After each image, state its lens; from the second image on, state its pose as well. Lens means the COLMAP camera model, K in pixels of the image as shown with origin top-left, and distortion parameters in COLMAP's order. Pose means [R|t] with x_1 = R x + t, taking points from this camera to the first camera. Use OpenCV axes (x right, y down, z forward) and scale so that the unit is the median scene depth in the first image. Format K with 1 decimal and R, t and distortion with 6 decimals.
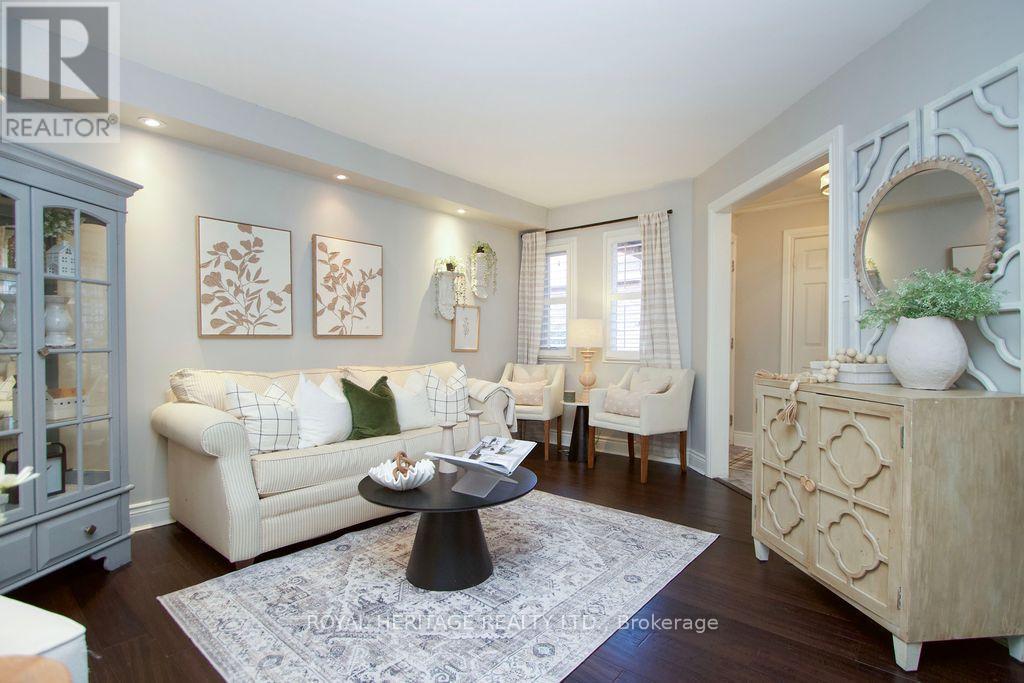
lens RADIAL K [[470.5, 0, 545.9], [0, 470.5, 350.7], [0, 0, 1]] dist [-0.016658, 0.001172]
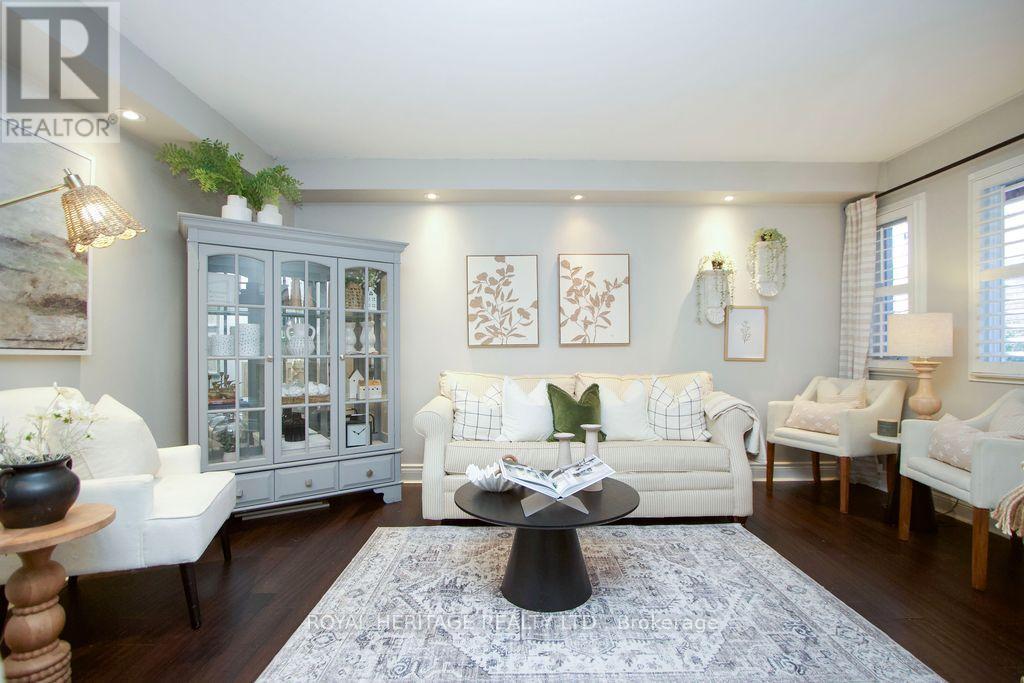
lens RADIAL K [[470.5, 0, 519.1], [0, 470.5, 350.3], [0, 0, 1]] dist [-0.016658, 0.001172]
pose [[0.647627, -0.003149, -0.761951, 0.316793], [-0.009975, 0.999871, -0.012610, -0.003303], [0.761892, 0.015767, 0.647512, 0.212895]]
